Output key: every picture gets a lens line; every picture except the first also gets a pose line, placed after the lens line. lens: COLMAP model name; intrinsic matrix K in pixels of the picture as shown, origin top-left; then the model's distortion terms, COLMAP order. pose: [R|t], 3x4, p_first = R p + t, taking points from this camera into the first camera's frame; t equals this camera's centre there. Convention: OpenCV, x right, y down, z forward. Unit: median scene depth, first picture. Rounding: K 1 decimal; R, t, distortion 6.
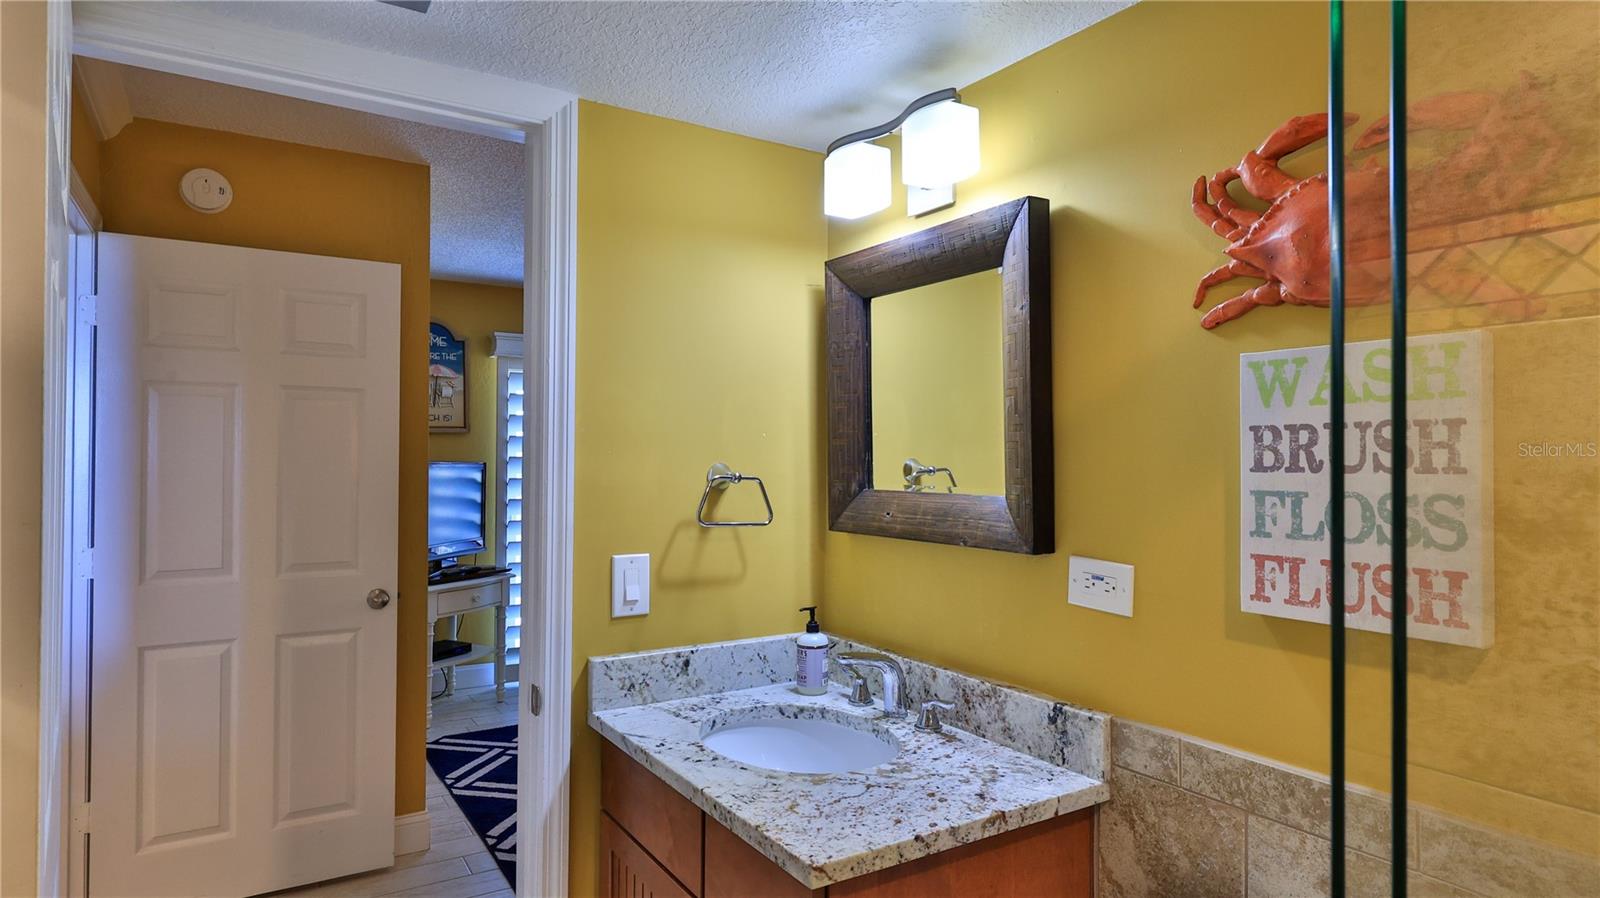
lens RADIAL K [[922.1, 0, 796.8], [0, 922.1, 450.5], [0, 0, 1]] dist [0.003637, -0.000005]
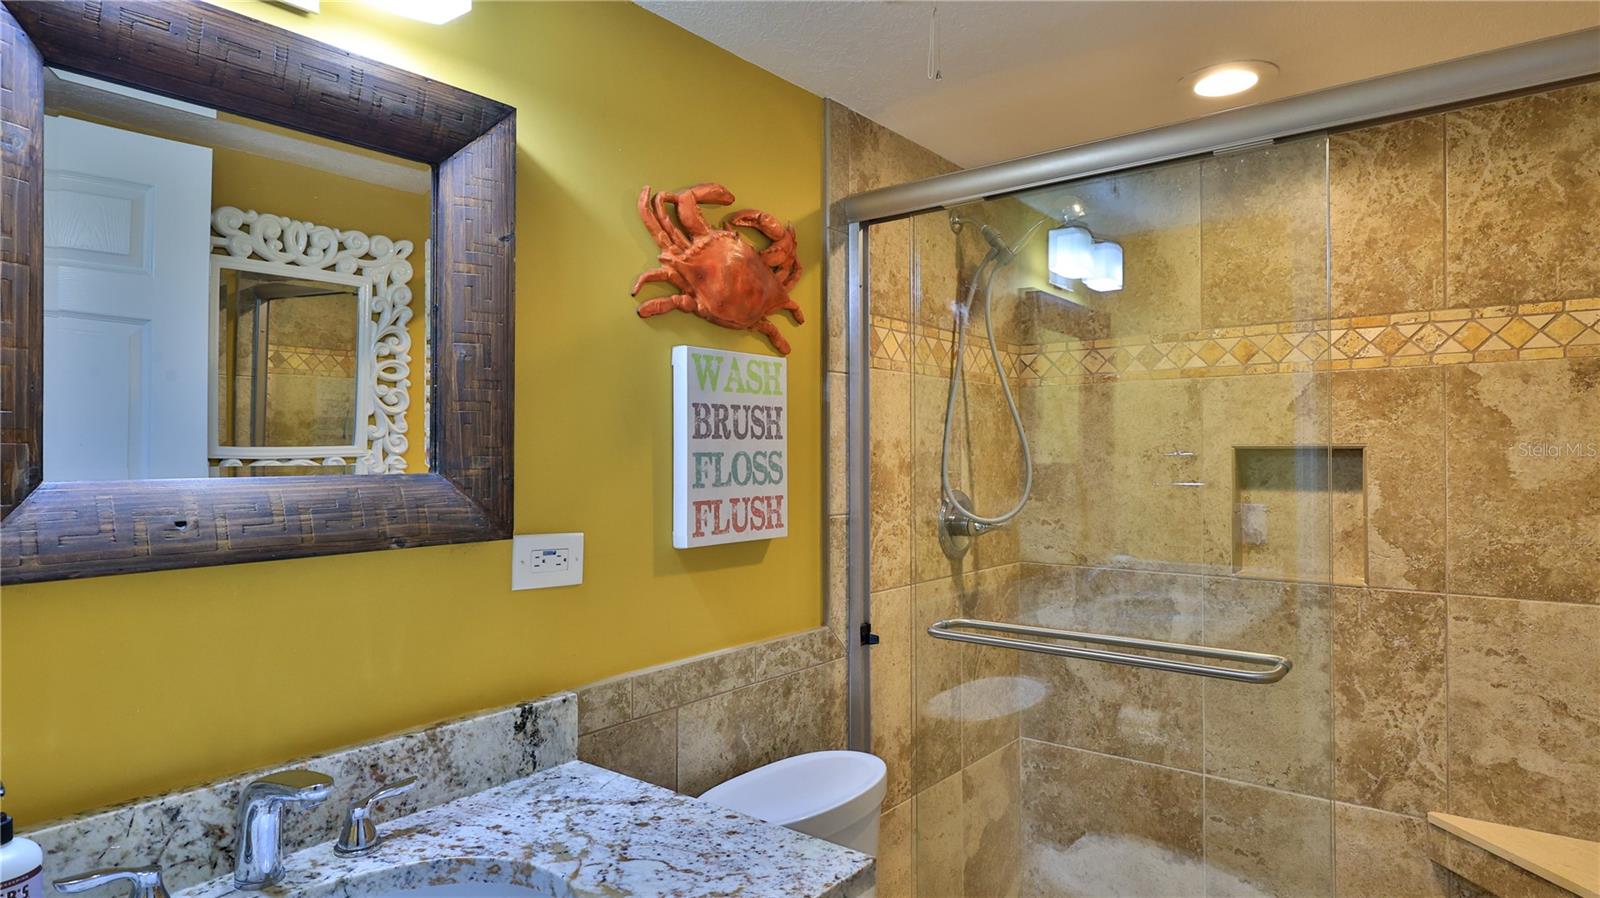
lens RADIAL K [[922.1, 0, 796.8], [0, 922.1, 450.5], [0, 0, 1]] dist [0.003637, -0.000005]
pose [[-0.337928, 0.000500, 0.941172, -0.666240], [-0.002814, 0.999995, -0.001542, 0.035813], [-0.941168, -0.003170, -0.337925, 1.120819]]
